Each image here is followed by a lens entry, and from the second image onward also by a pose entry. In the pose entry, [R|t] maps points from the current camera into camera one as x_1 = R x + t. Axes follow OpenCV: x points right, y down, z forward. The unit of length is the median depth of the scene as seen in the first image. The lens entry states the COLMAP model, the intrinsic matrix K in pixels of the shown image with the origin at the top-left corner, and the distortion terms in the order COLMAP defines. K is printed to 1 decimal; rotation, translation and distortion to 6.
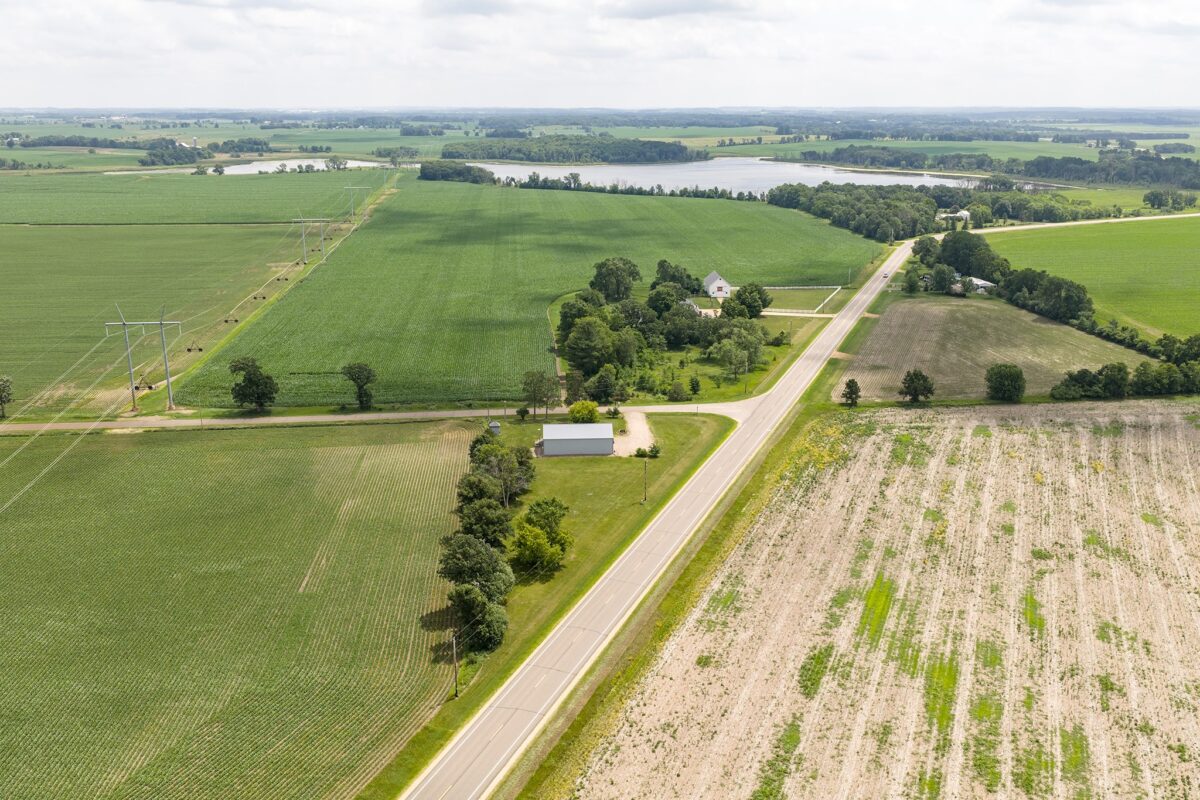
lens RADIAL K [[1037.2, 0, 602.3], [0, 1037.2, 402.3], [0, 0, 1]] dist [0.011808, -0.018966]
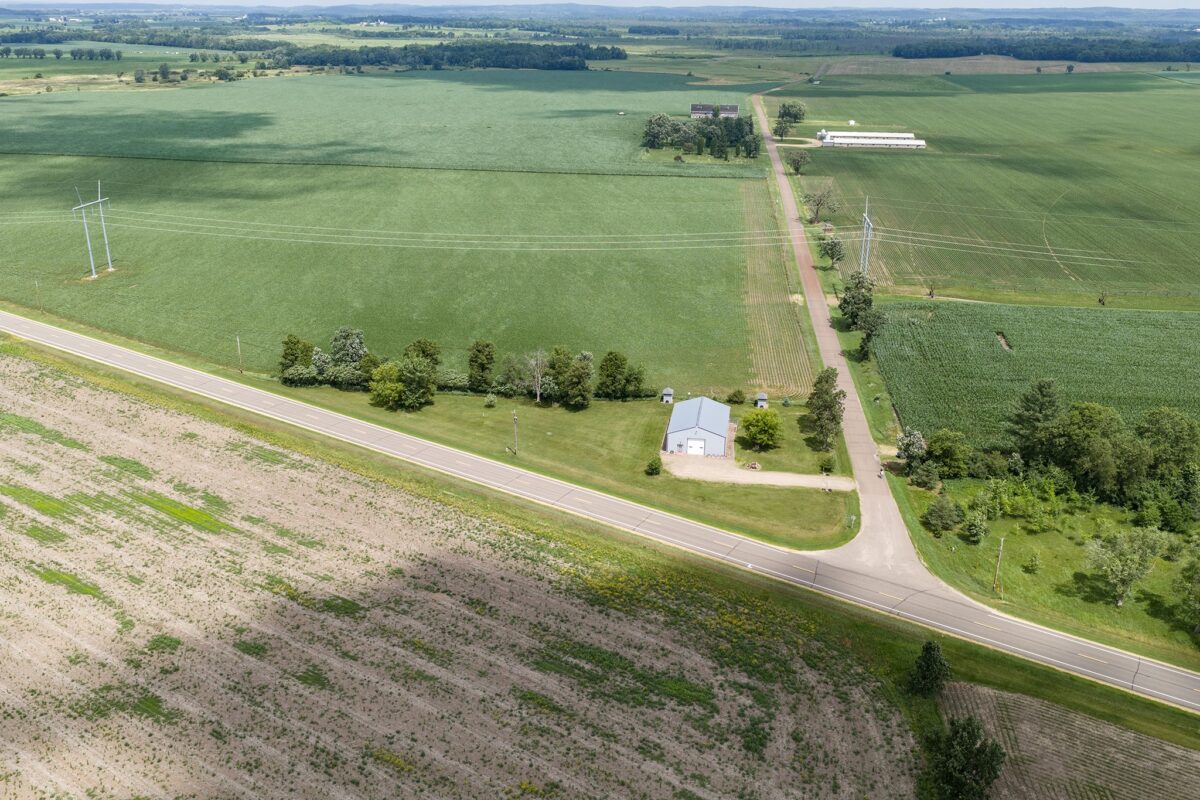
lens RADIAL K [[1037.2, 0, 602.3], [0, 1037.2, 402.3], [0, 0, 1]] dist [0.011808, -0.018966]
pose [[-0.211597, 0.345970, -0.914074, 0.638708], [-0.279257, 0.874860, 0.395772, -0.248671], [0.936612, 0.339005, -0.088503, 0.857189]]
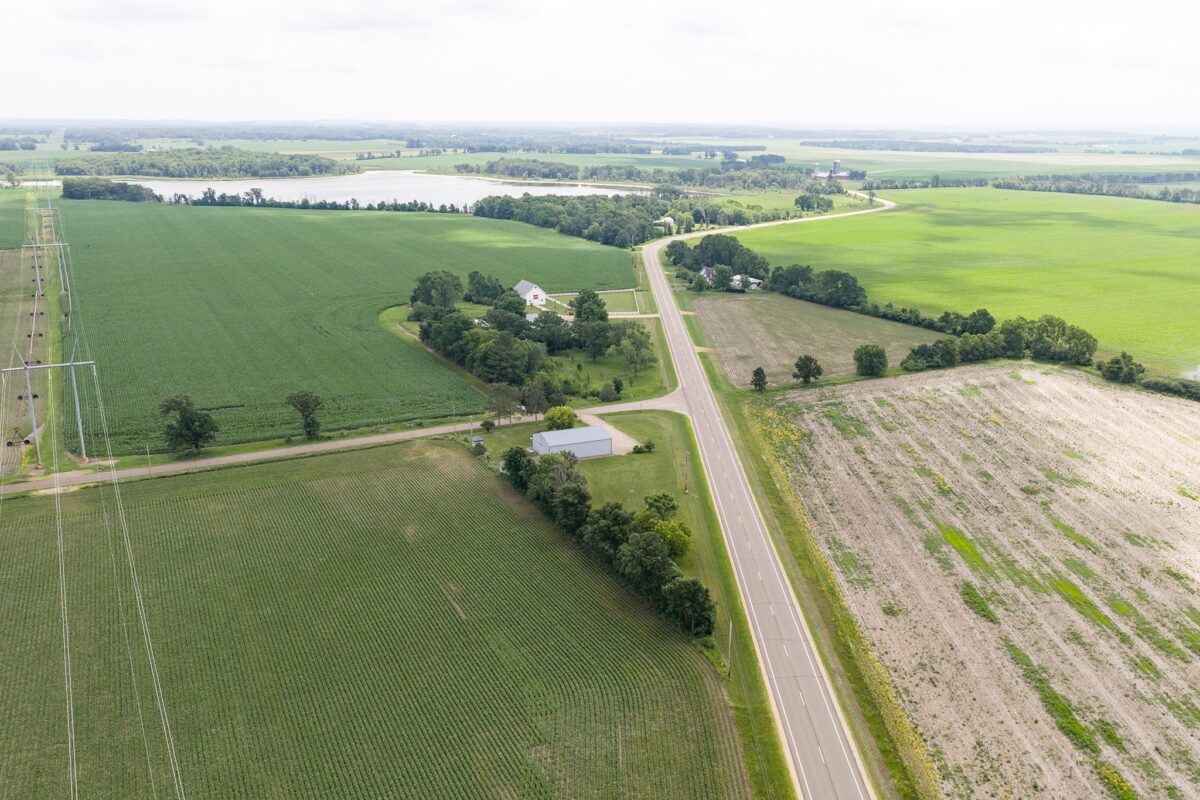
lens RADIAL K [[1037.2, 0, 602.3], [0, 1037.2, 402.3], [0, 0, 1]] dist [0.011808, -0.018966]
pose [[0.930058, -0.089684, 0.356300, -0.308302], [0.093982, 0.995560, 0.005268, -0.006573], [-0.355190, 0.028586, 0.934357, 0.026166]]
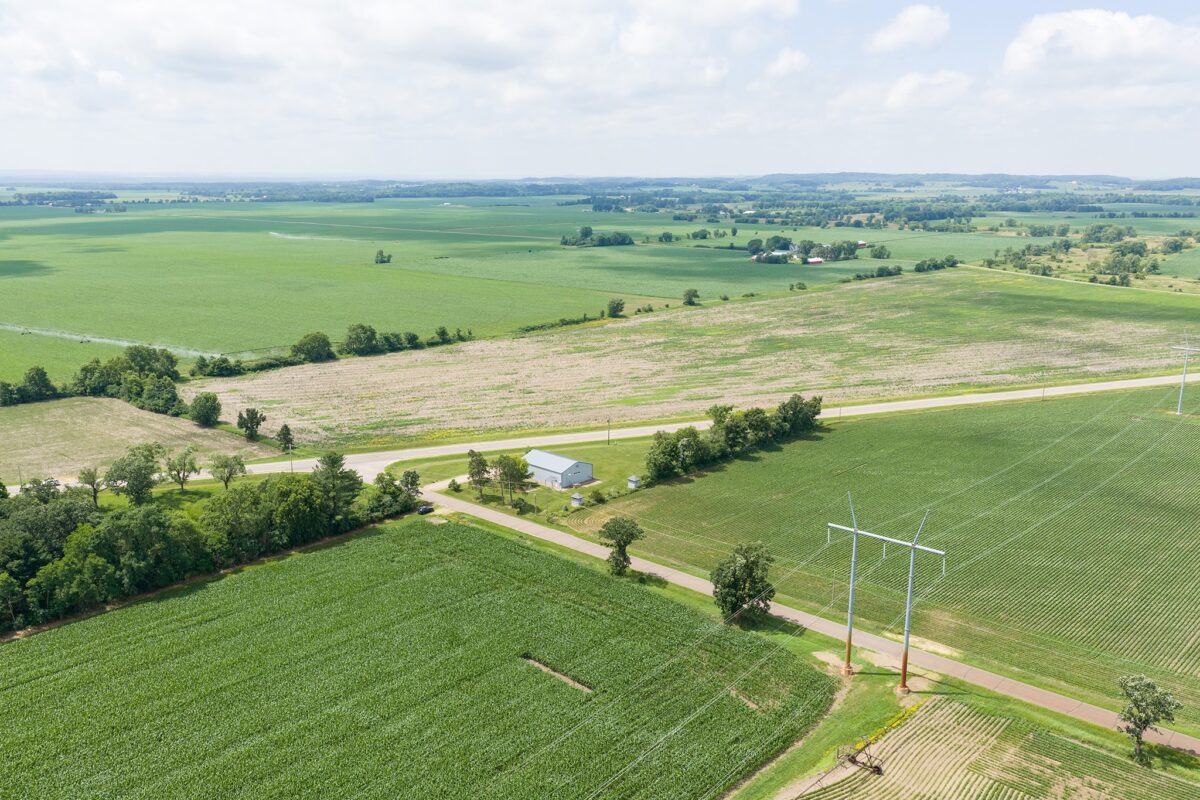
lens RADIAL K [[984.8, 0, 601.7], [0, 984.8, 435.0], [0, 0, 1]] dist [0.009330, -0.016624]
pose [[-0.683907, -0.188410, 0.704821, -0.671574], [0.198132, 0.881806, 0.427974, -0.370023], [-0.702150, 0.432342, -0.565744, 1.324550]]
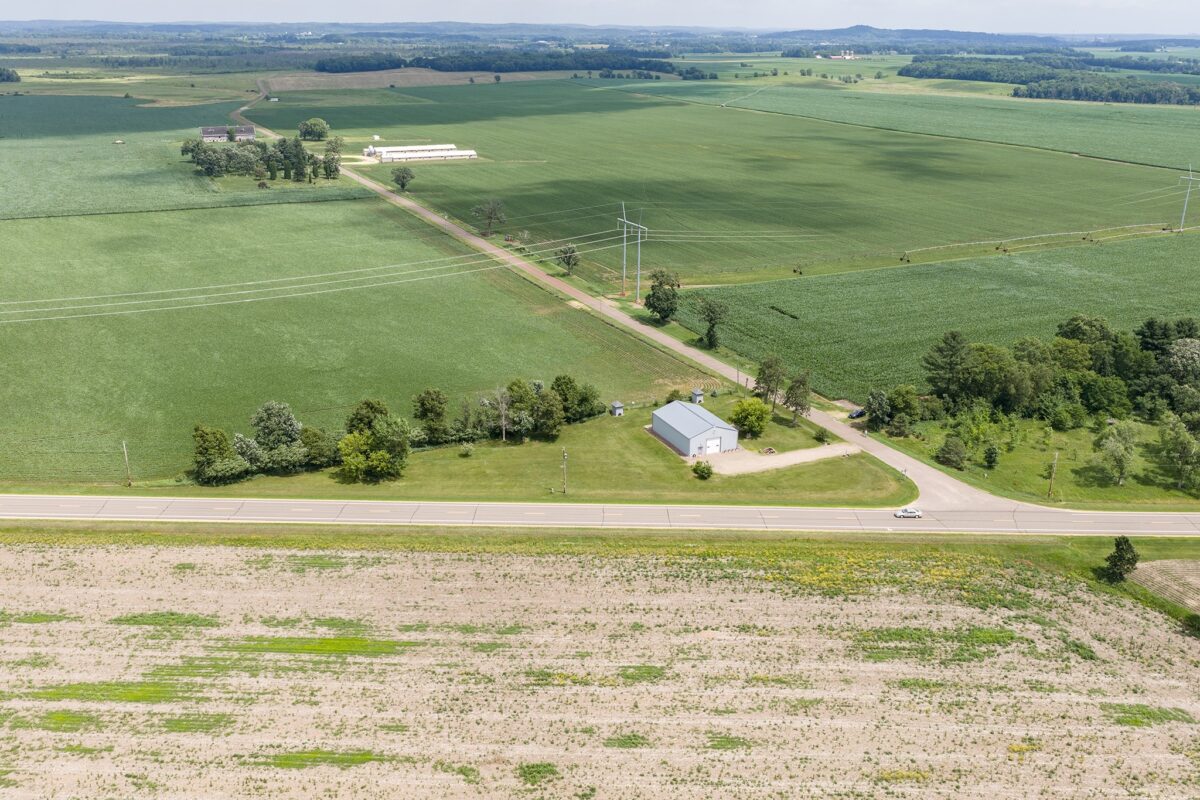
lens RADIAL K [[1037.2, 0, 602.3], [0, 1037.2, 402.3], [0, 0, 1]] dist [0.011808, -0.018966]
pose [[0.352850, 0.320621, -0.879033, 0.605490], [-0.266535, 0.934979, 0.234037, -0.144975], [0.896915, 0.151713, 0.415364, 0.490764]]
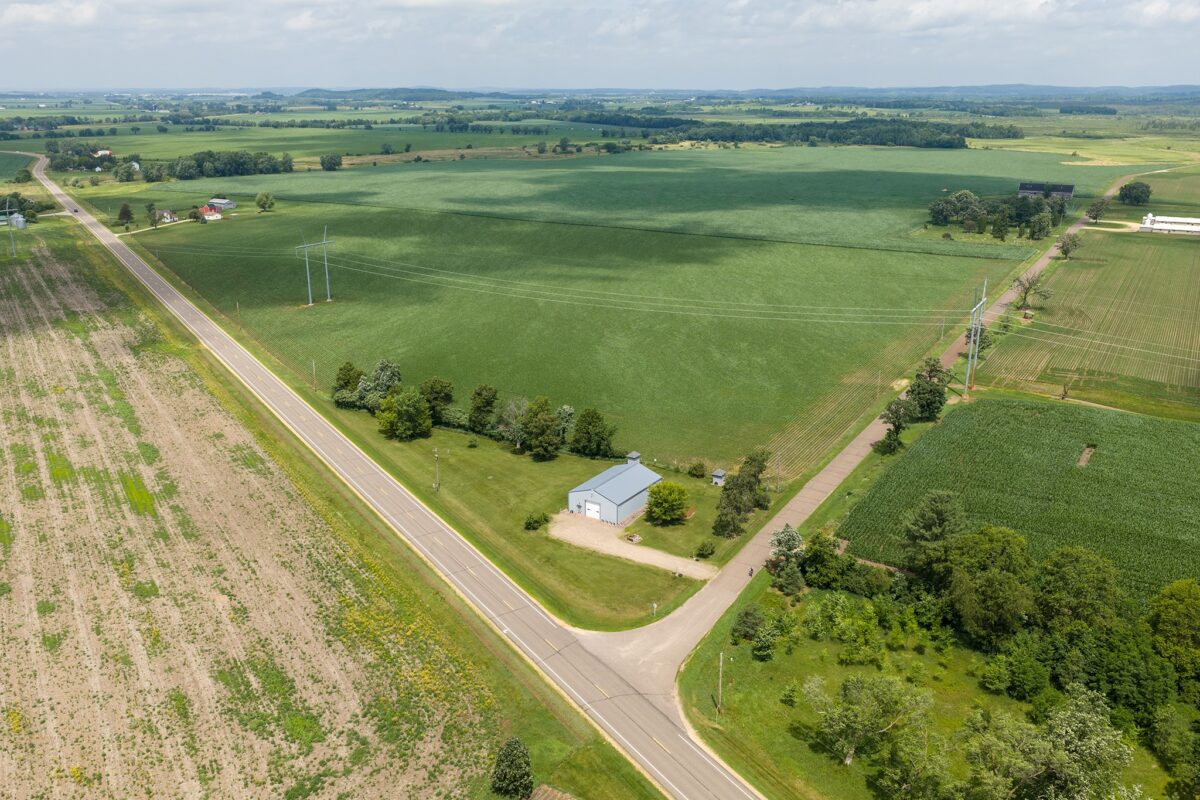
lens RADIAL K [[984.8, 0, 601.7], [0, 984.8, 435.0], [0, 0, 1]] dist [0.009330, -0.016624]
pose [[-0.588656, 0.268919, -0.762343, 0.478778], [-0.222897, 0.852493, 0.472834, -0.313696], [0.777046, 0.448261, -0.441884, 1.129808]]
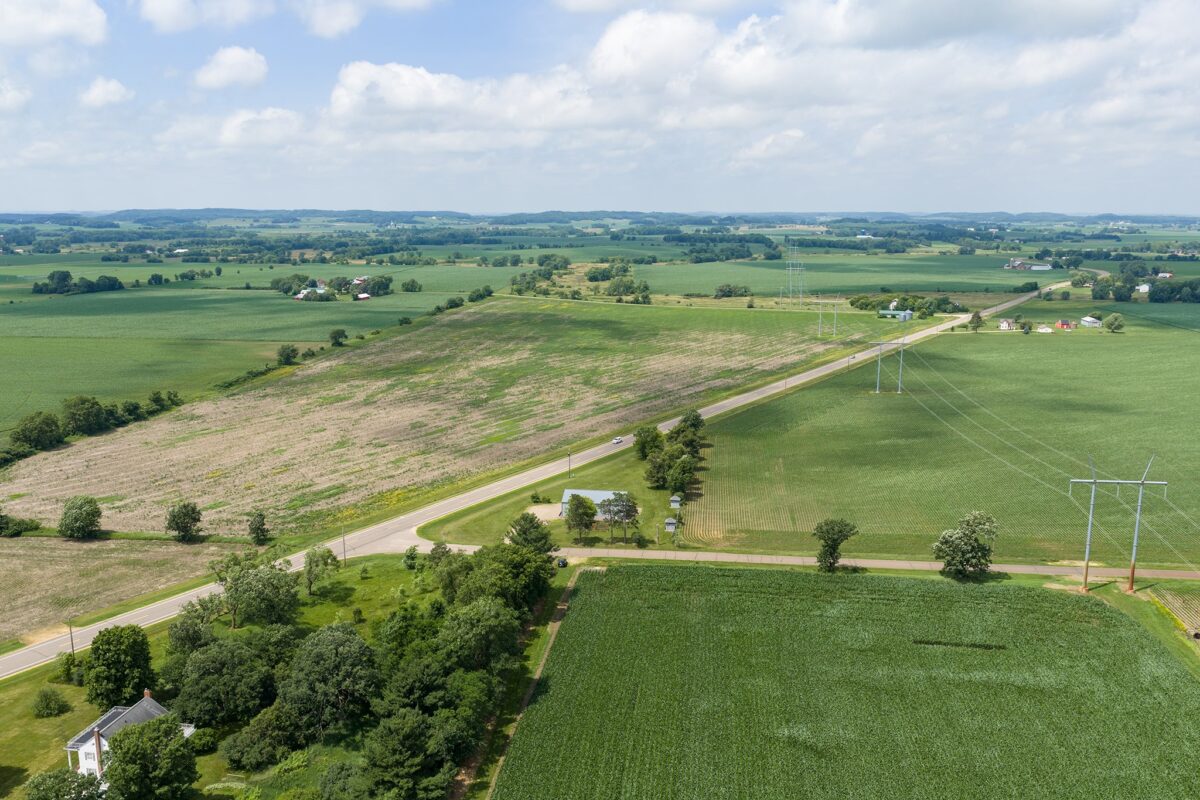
lens RADIAL K [[990.5, 0, 600.0], [0, 990.5, 400.0], [0, 0, 1]] dist [0.017903, -0.008351]
pose [[-0.980836, -0.038612, 0.190969, -0.192477], [0.051296, 0.894407, 0.444302, -0.454954], [-0.187959, 0.445584, -0.875287, 1.609124]]
